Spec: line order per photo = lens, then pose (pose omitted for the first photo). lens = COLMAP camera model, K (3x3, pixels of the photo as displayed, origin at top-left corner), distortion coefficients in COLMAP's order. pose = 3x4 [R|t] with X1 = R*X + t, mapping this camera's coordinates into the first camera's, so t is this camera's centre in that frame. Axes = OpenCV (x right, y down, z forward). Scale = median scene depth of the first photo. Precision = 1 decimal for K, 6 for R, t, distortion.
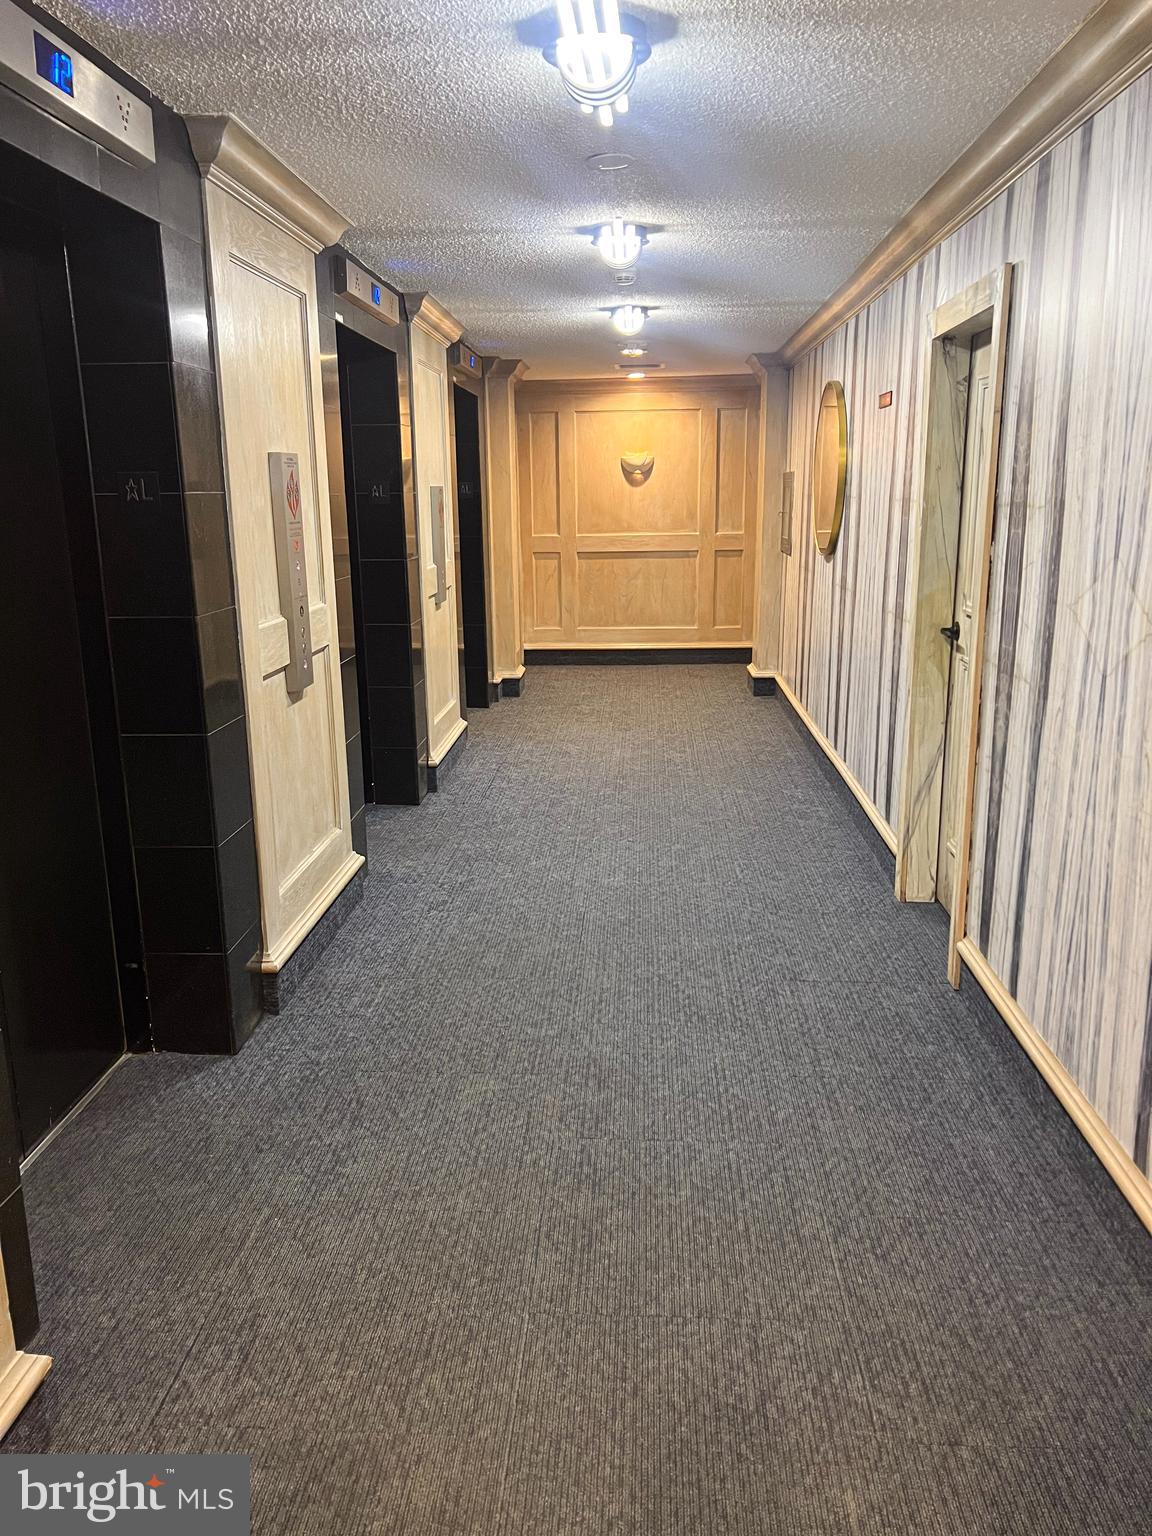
lens RADIAL K [[1151.4, 0, 573.5], [0, 1151.4, 770.5], [0, 0, 1]] dist [0.031155, -0.000014]
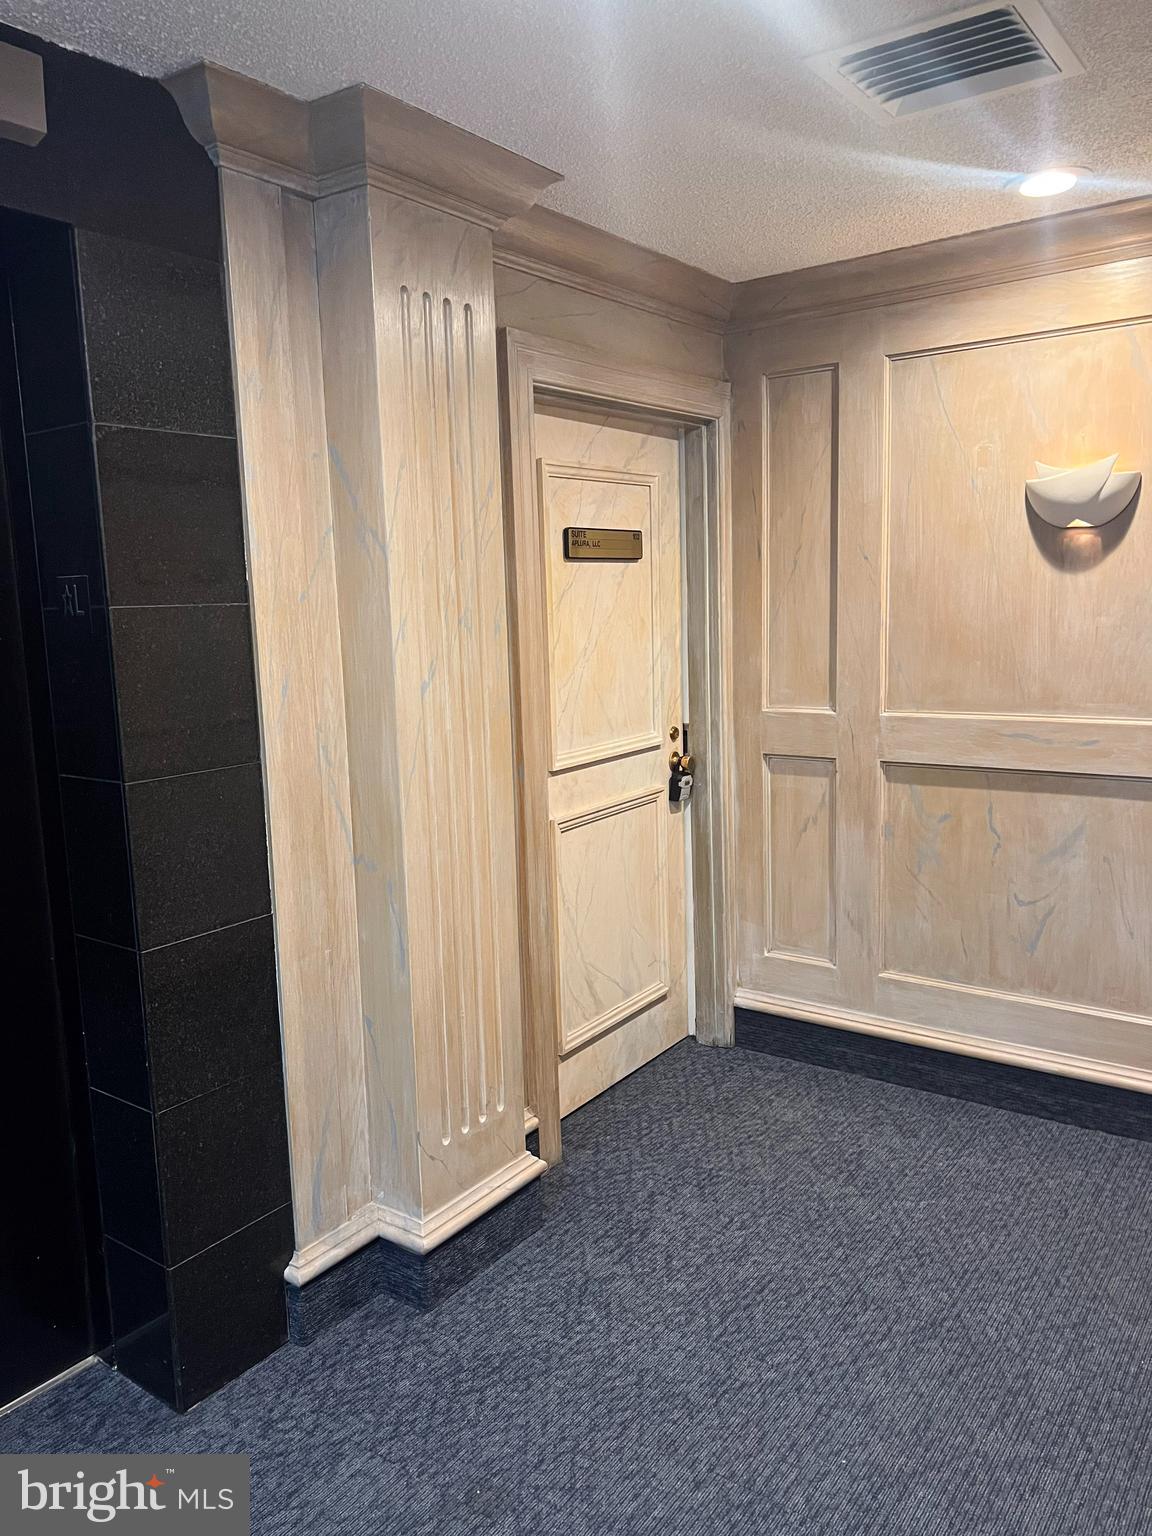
lens RADIAL K [[1151.4, 0, 574.4], [0, 1151.4, 757.9], [0, 0, 1]] dist [0.031155, -0.000014]
pose [[0.849050, 0.066195, -0.524149, 0.105398], [-0.113486, 0.991811, -0.058576, -0.159877], [0.515979, 0.109217, 0.849610, 0.659784]]
